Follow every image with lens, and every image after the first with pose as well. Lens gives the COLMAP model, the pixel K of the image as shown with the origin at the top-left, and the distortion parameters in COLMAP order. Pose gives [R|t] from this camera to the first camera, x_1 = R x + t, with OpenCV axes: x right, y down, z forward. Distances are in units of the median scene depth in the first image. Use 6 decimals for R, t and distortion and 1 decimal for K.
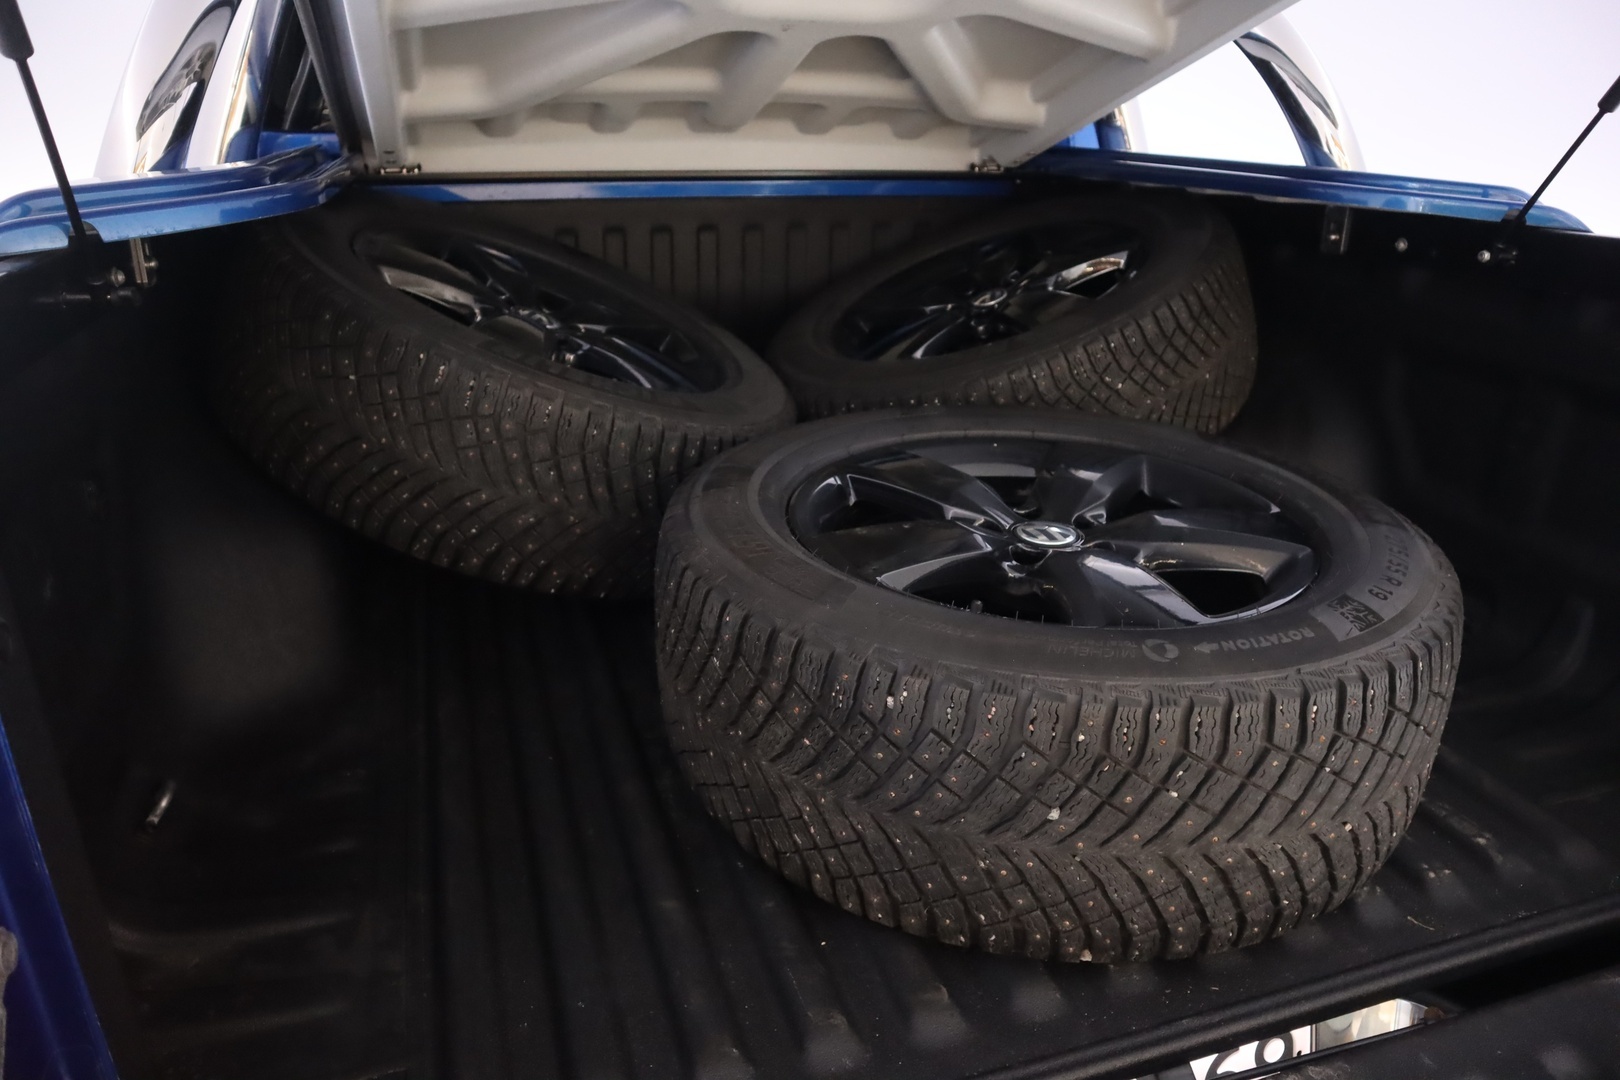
lens RADIAL K [[1112.2, 0, 810.0], [0, 1112.2, 540.0], [0, 0, 1]] dist [-0.136291, 0.102524]
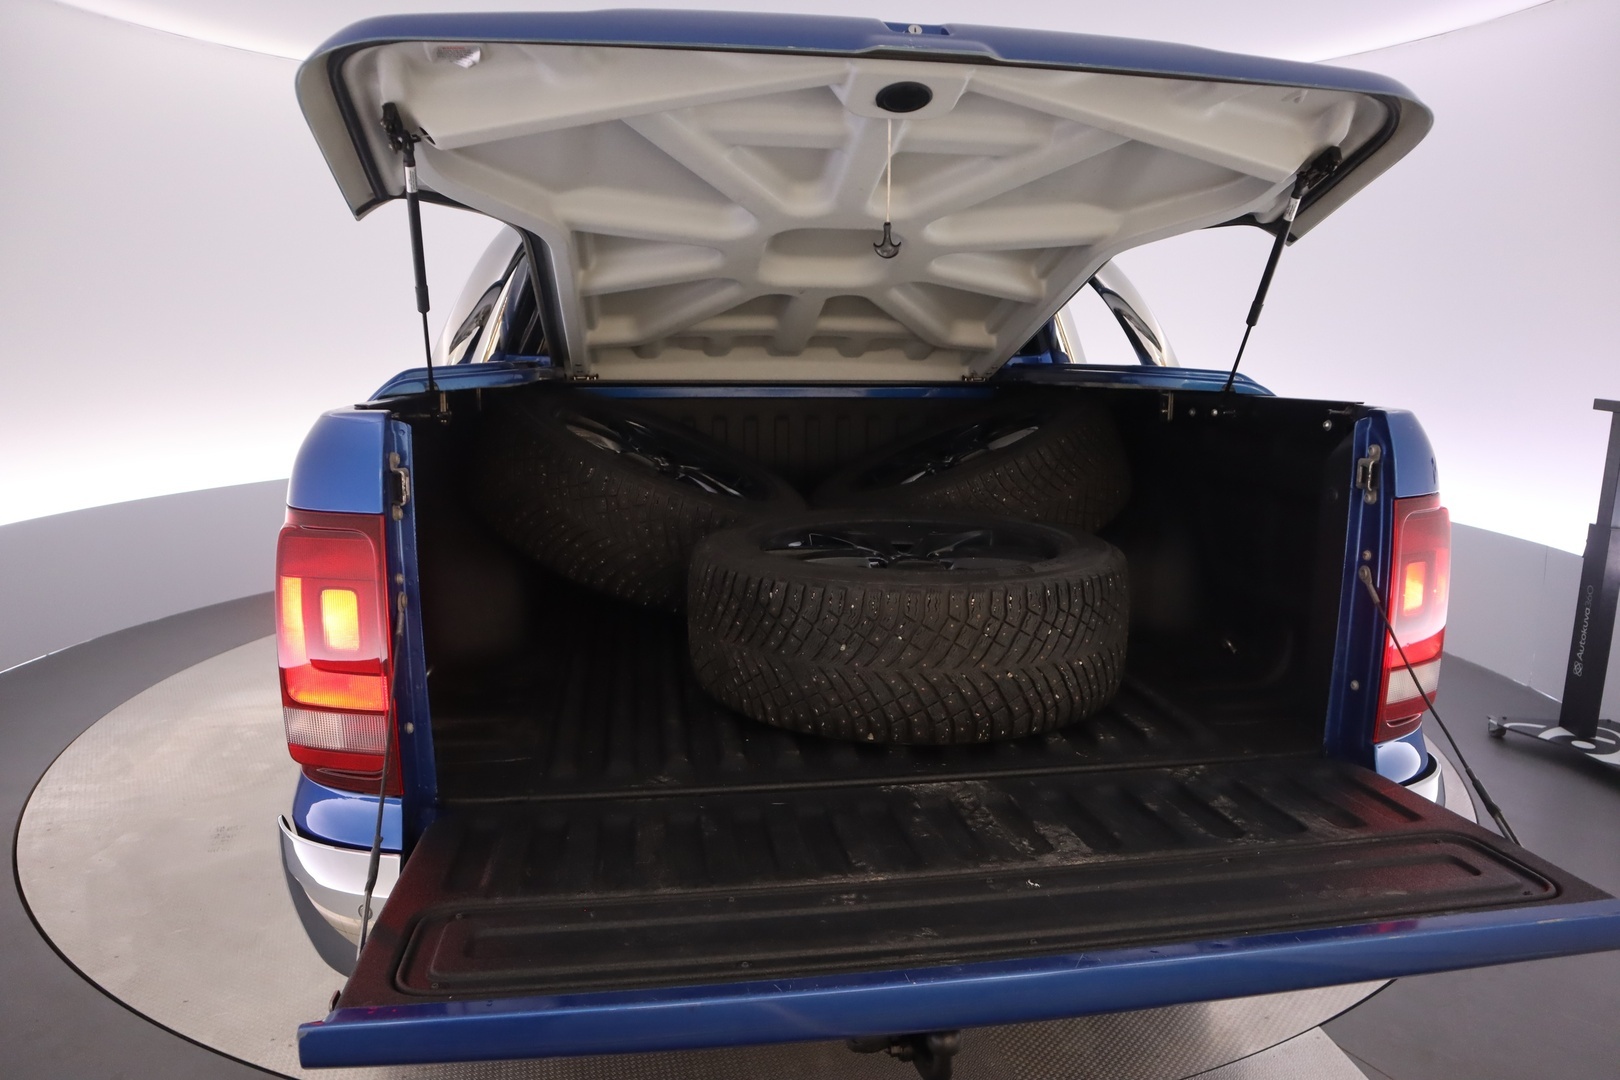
lens RADIAL K [[1112.2, 0, 810.0], [0, 1112.2, 540.0], [0, 0, 1]] dist [-0.136291, 0.102524]
pose [[0.985966, 0.014236, -0.166338, 0.301357], [-0.049411, 0.976602, -0.209302, 0.293572], [0.159466, 0.214584, 0.963600, -0.635917]]
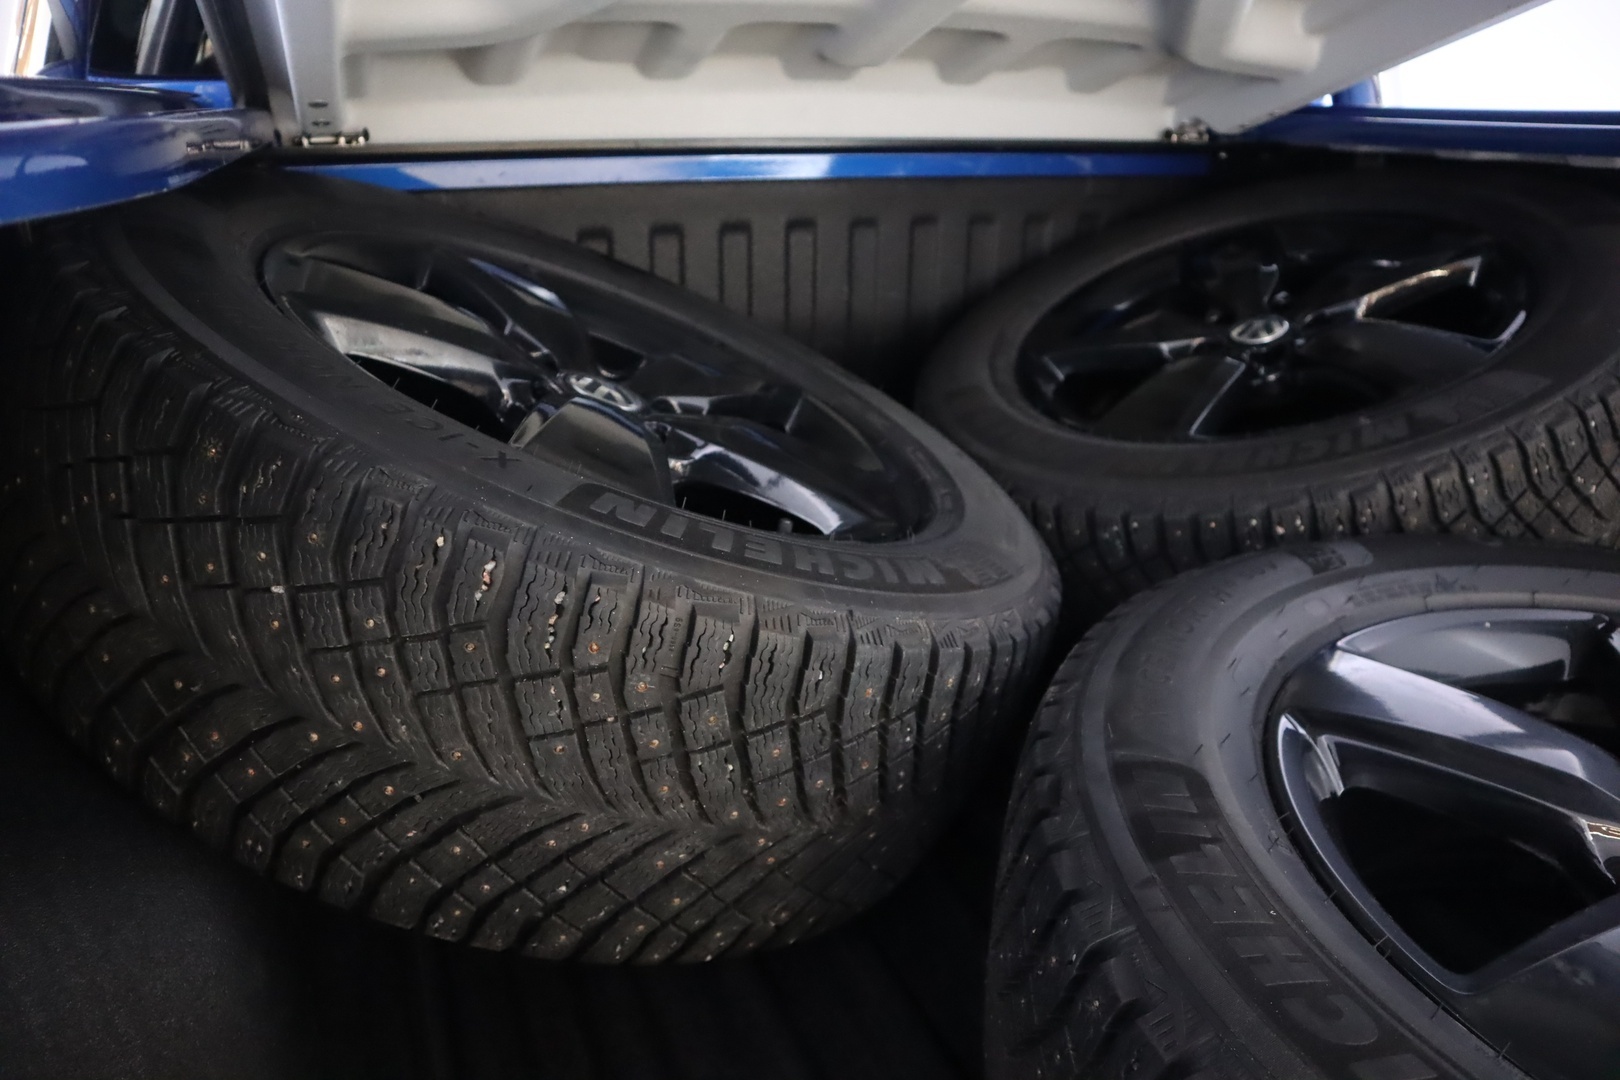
lens RADIAL K [[1119.6, 0, 810.0], [0, 1119.6, 540.0], [0, 0, 1]] dist [-0.136458, 0.078253]
pose [[0.997133, -0.036266, 0.066411, -0.209910], [0.035717, 0.999317, 0.009440, -0.147097], [-0.066708, -0.007041, 0.997748, 0.487727]]
